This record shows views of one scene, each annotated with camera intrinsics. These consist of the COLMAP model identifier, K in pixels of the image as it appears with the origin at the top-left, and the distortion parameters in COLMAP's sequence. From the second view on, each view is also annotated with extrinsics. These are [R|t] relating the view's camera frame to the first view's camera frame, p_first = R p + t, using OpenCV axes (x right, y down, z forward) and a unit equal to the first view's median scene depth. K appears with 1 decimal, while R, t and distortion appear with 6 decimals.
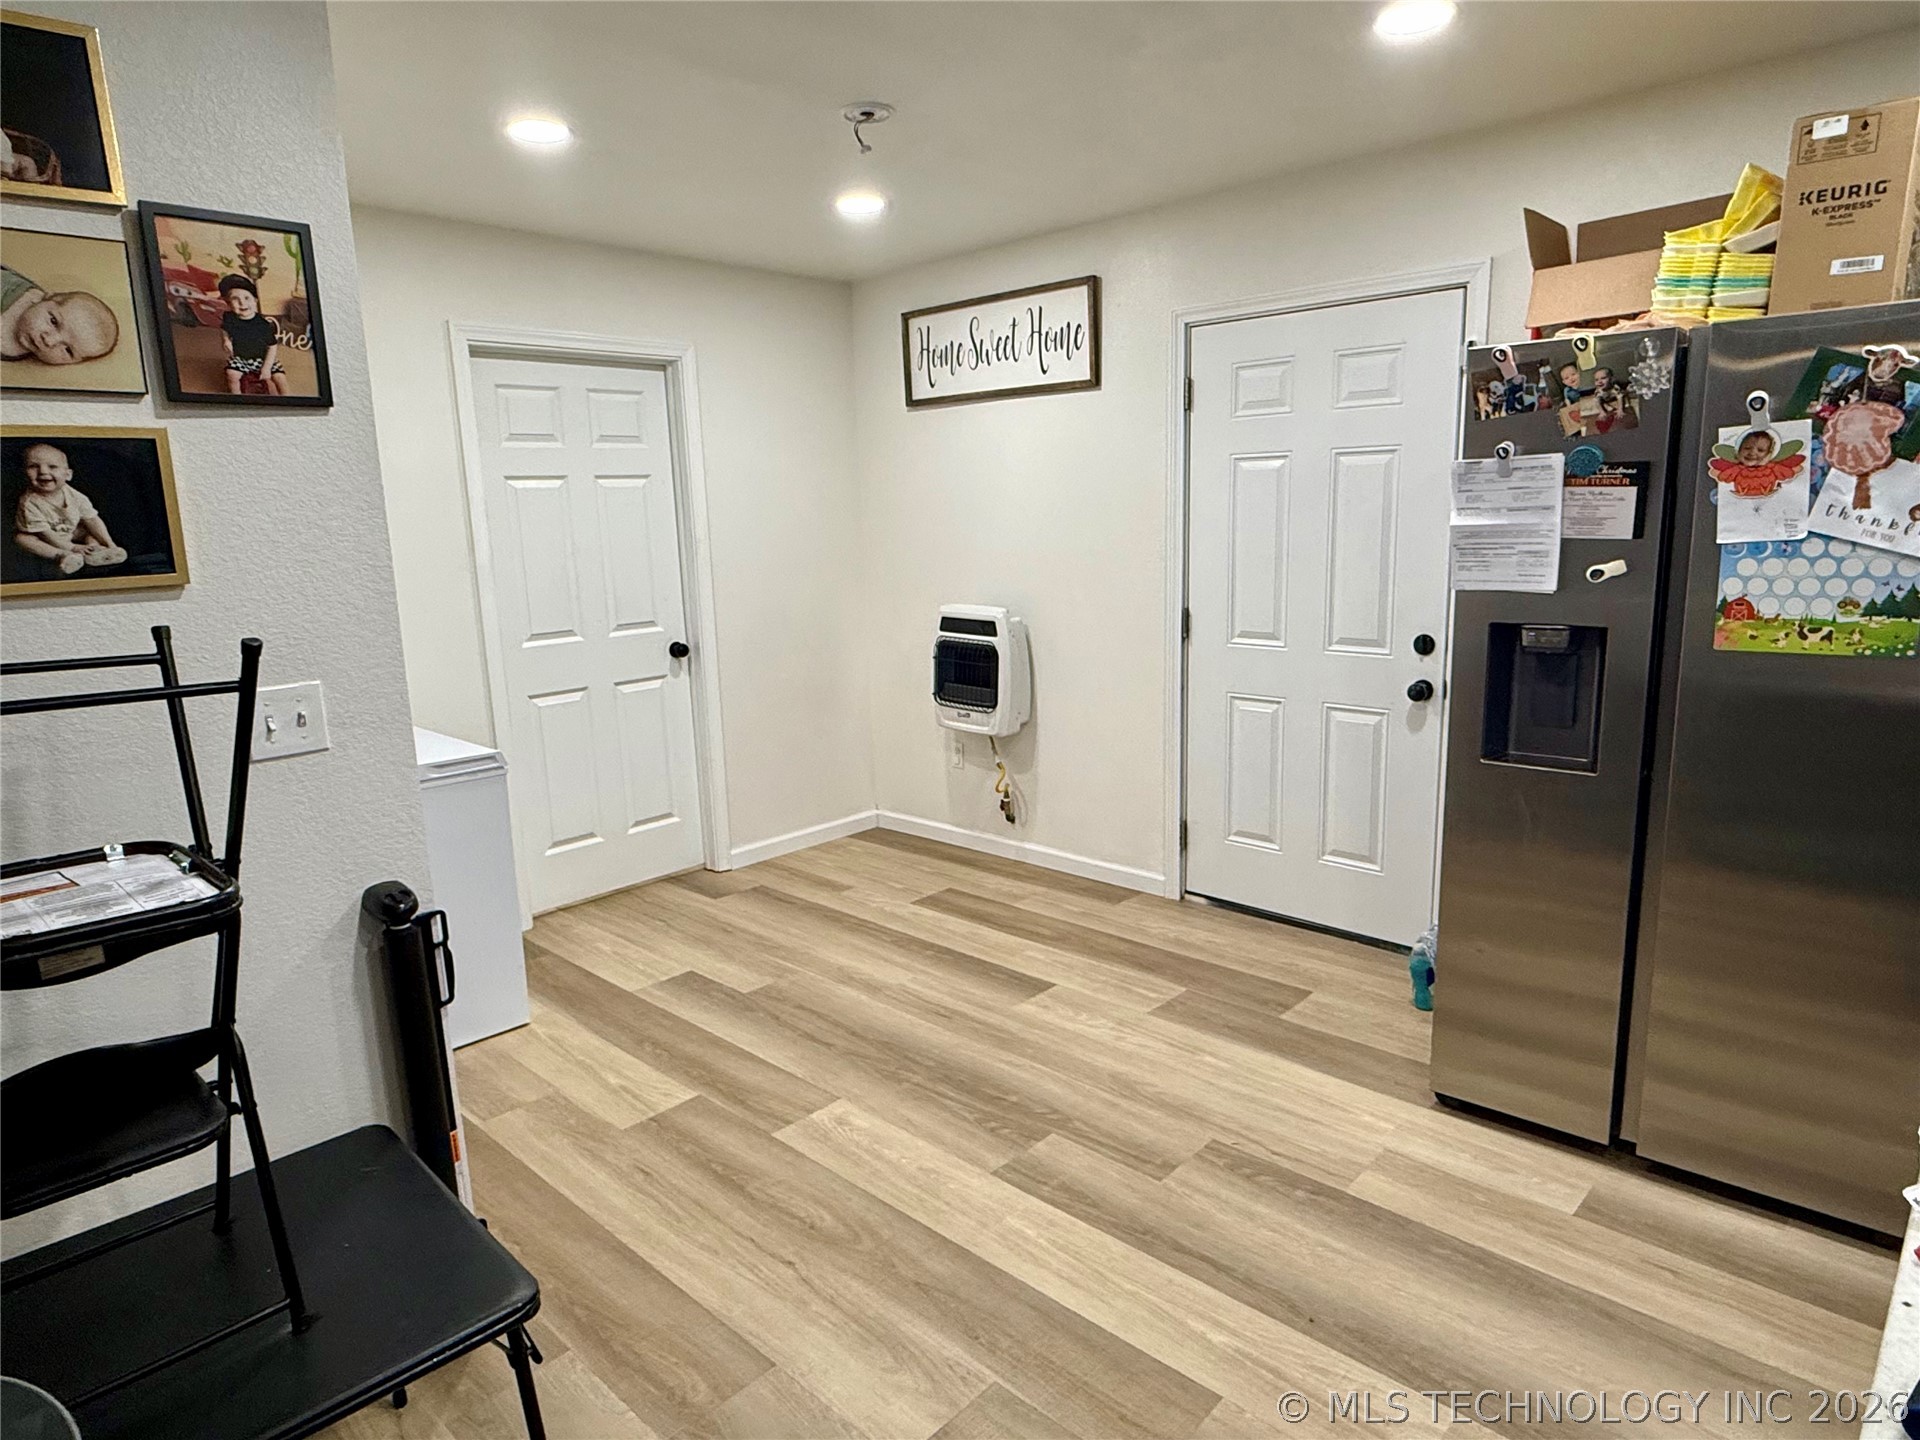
lens RADIAL K [[1132.8, 0, 952.9], [0, 1132.8, 718.4], [0, 0, 1]] dist [-0.000436, -0.000382]
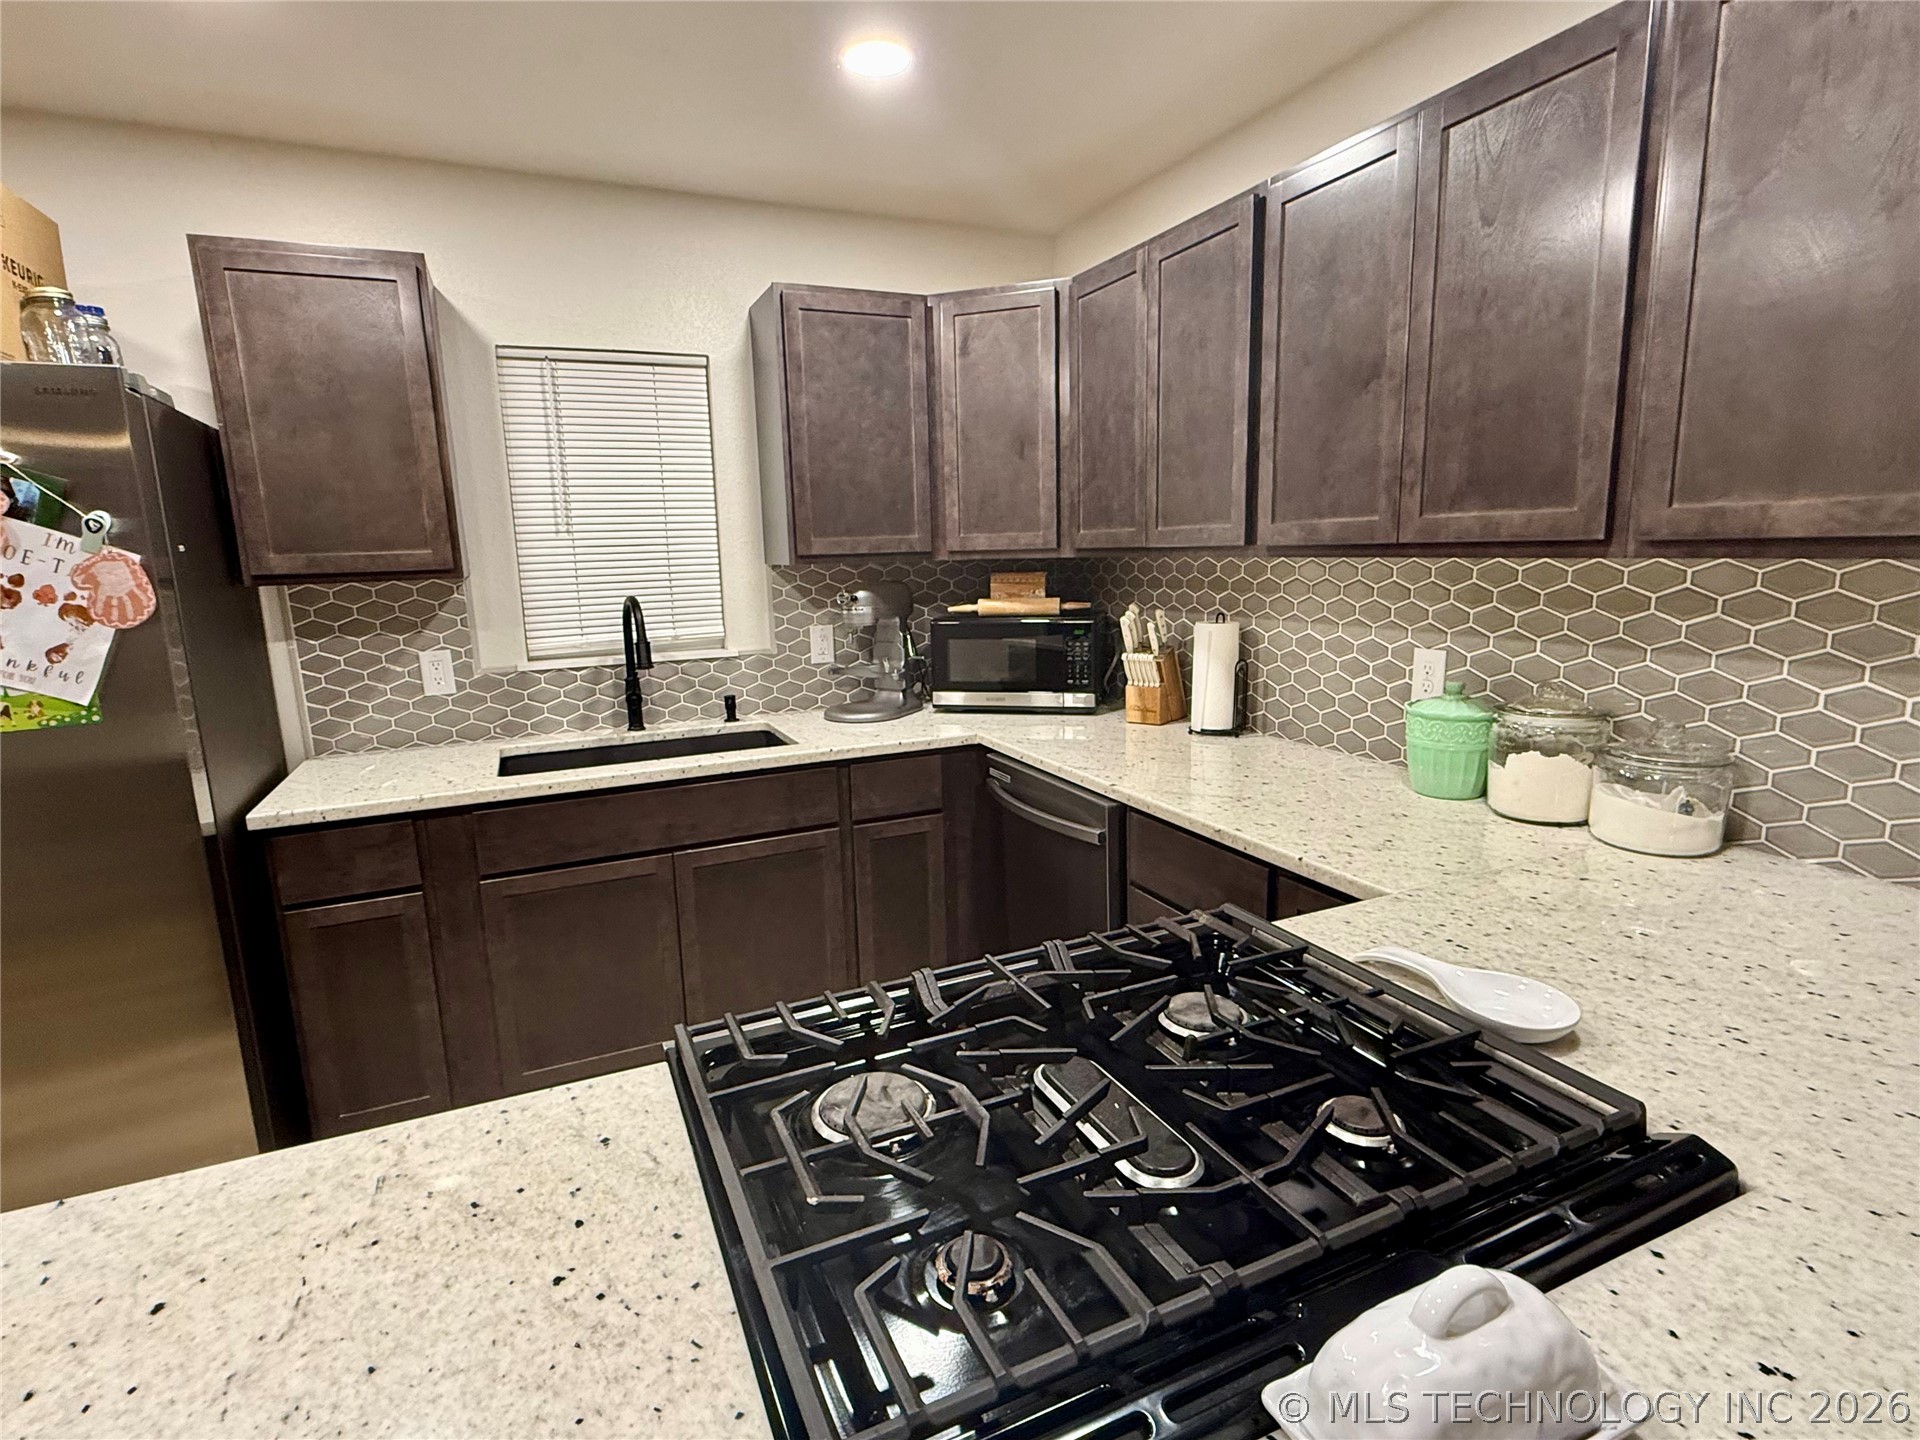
lens RADIAL K [[945.9, 0, 955.8], [0, 945.9, 718.5], [0, 0, 1]] dist [-0.003712, -0.000652]
pose [[0.371096, -0.147856, 0.916748, 0.315924], [0.187583, 0.978825, 0.081935, 0.014945], [-0.909451, 0.141560, 0.390973, -0.017402]]
